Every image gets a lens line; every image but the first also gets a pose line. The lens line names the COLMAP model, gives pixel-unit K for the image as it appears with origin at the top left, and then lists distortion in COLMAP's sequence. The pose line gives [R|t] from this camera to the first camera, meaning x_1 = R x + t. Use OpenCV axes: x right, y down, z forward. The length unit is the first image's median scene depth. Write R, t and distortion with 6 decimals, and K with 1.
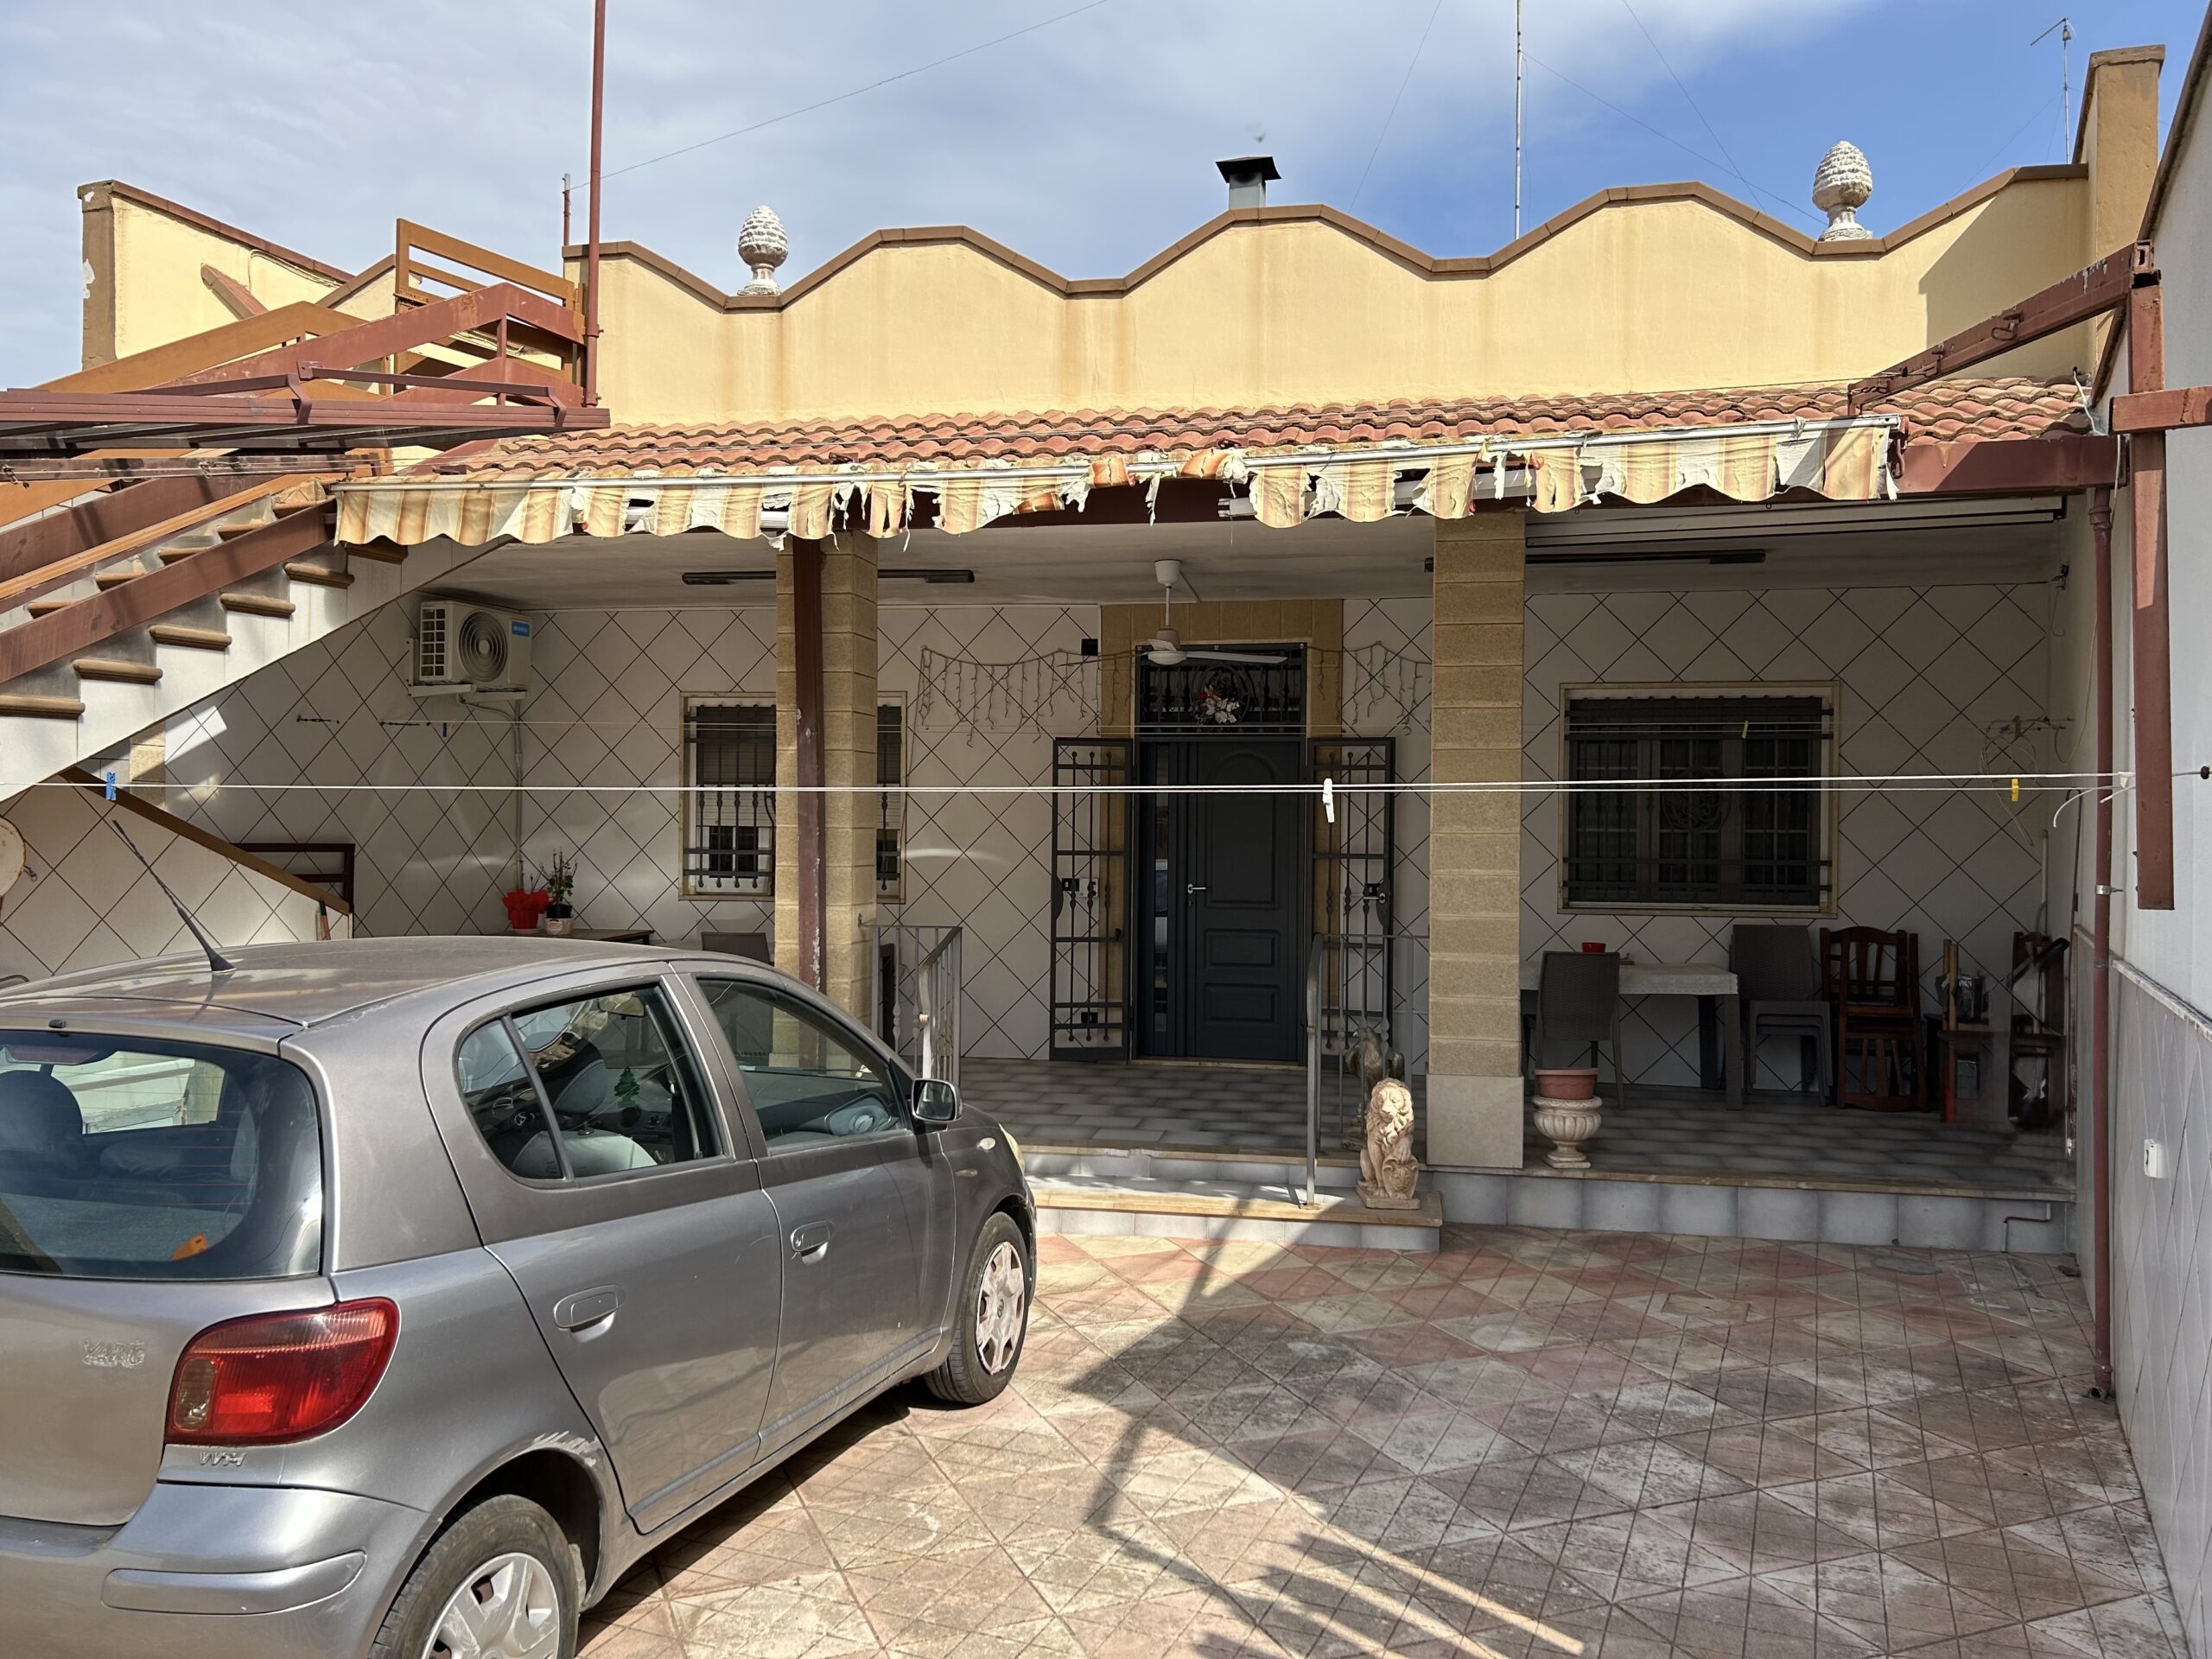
lens RADIAL K [[1665.9, 0, 1106.0], [0, 1665.9, 829.5], [0, 0, 1]] dist [0.066743, -0.084217]
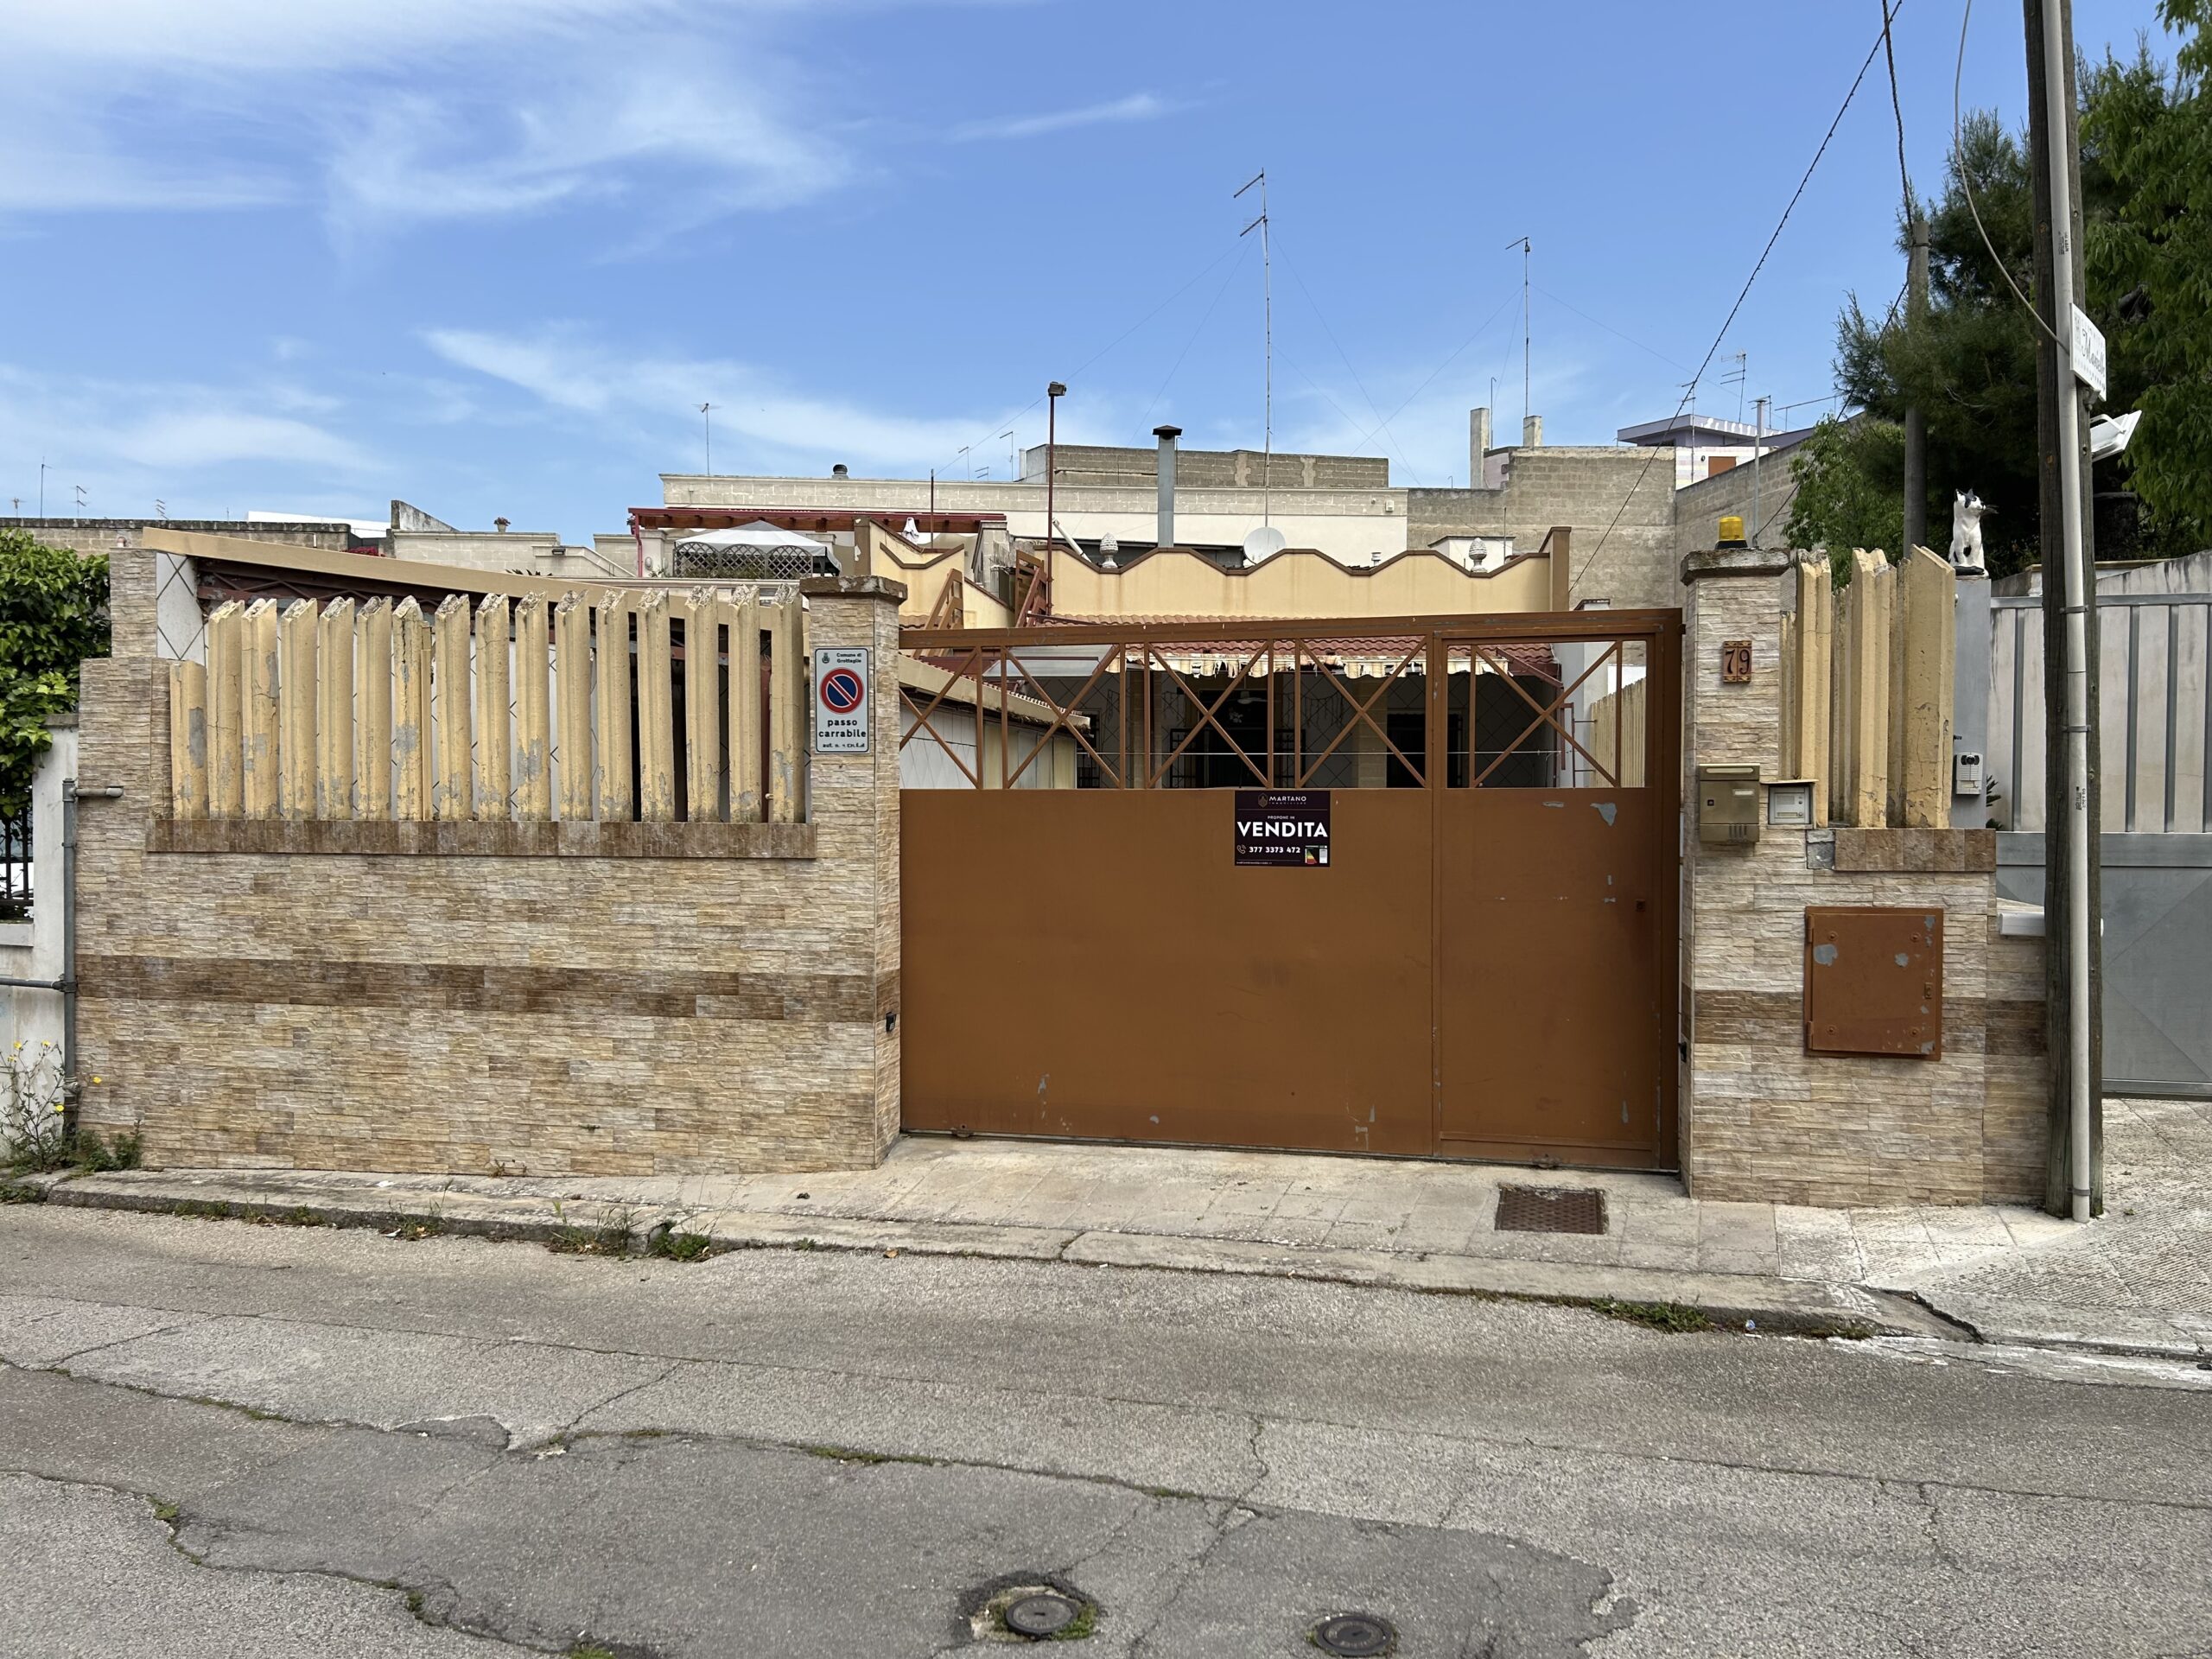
lens RADIAL K [[1649.7, 0, 1106.0], [0, 1649.7, 829.5], [0, 0, 1]] dist [0.084080, -0.112885]
pose [[0.961748, -0.016954, 0.273410, -0.940314], [0.008090, 0.999405, 0.033516, 0.012801], [-0.273816, -0.030022, 0.961313, -1.550242]]
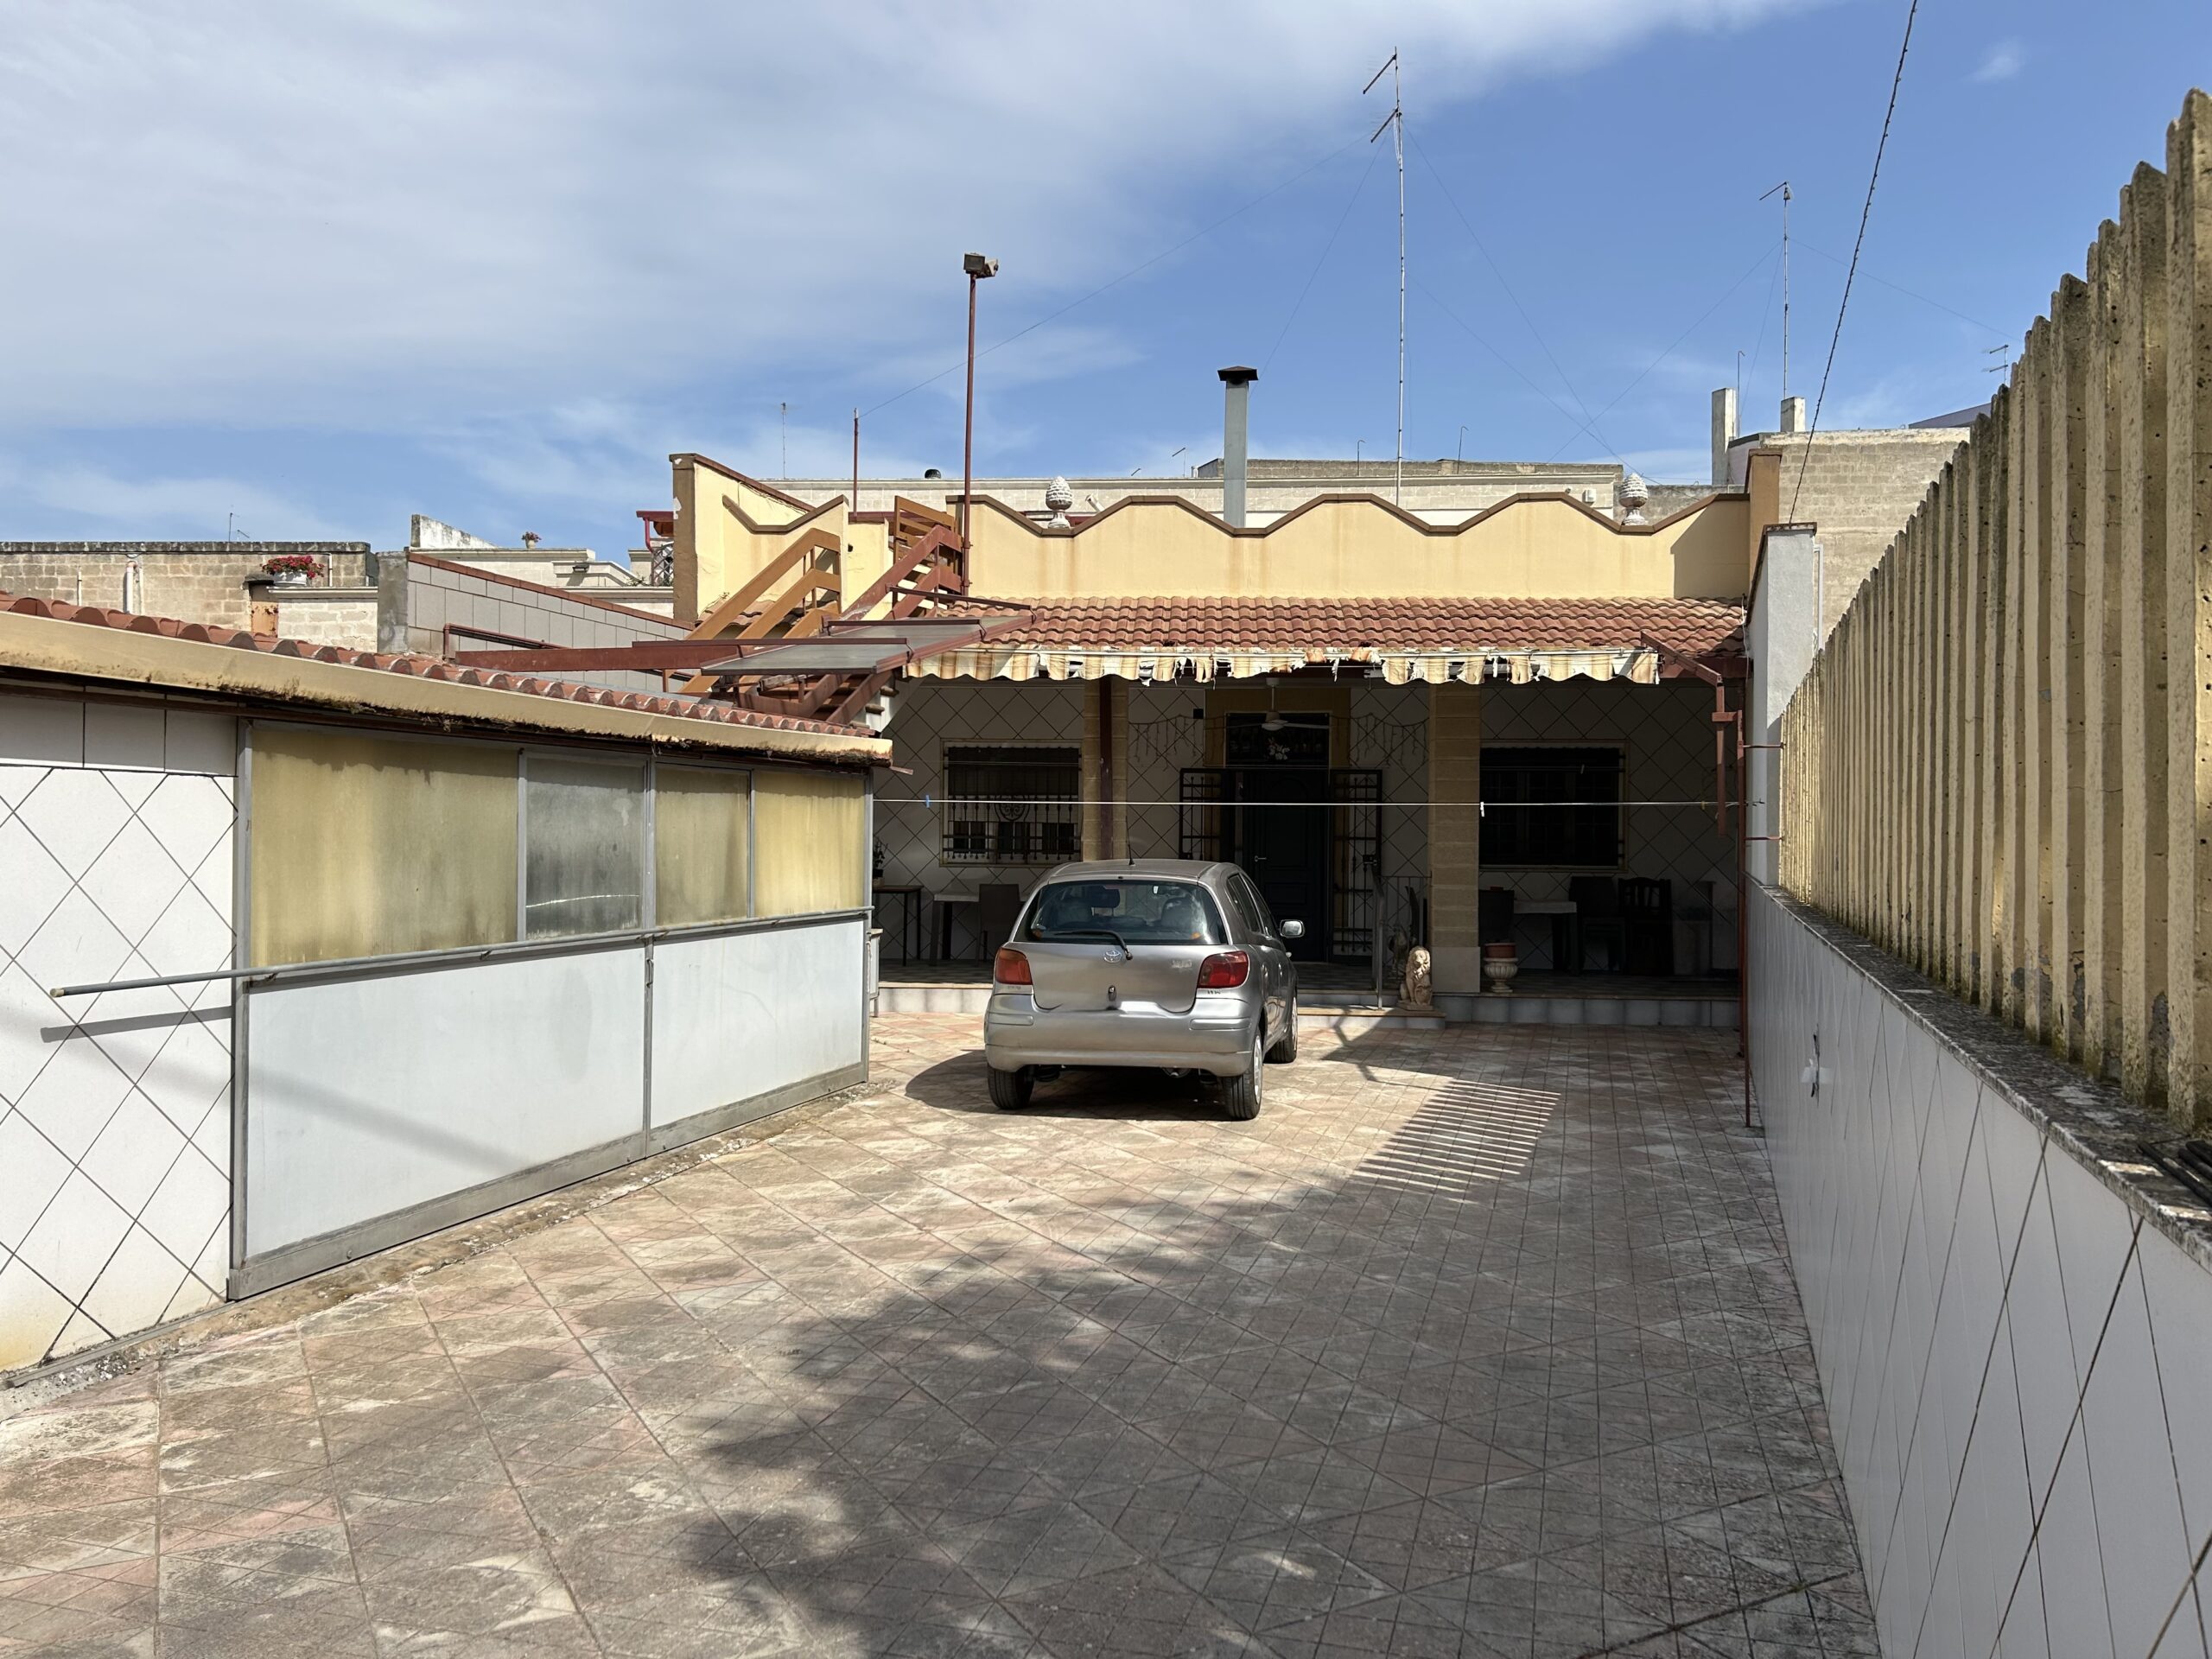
lens RADIAL K [[1649.7, 0, 1106.0], [0, 1649.7, 829.5], [0, 0, 1]] dist [0.084080, -0.112885]
pose [[0.992830, -0.000451, 0.119532, -0.368172], [0.000427, 1.000000, 0.000226, 0.007271], [-0.119532, -0.000173, 0.992830, -0.773693]]
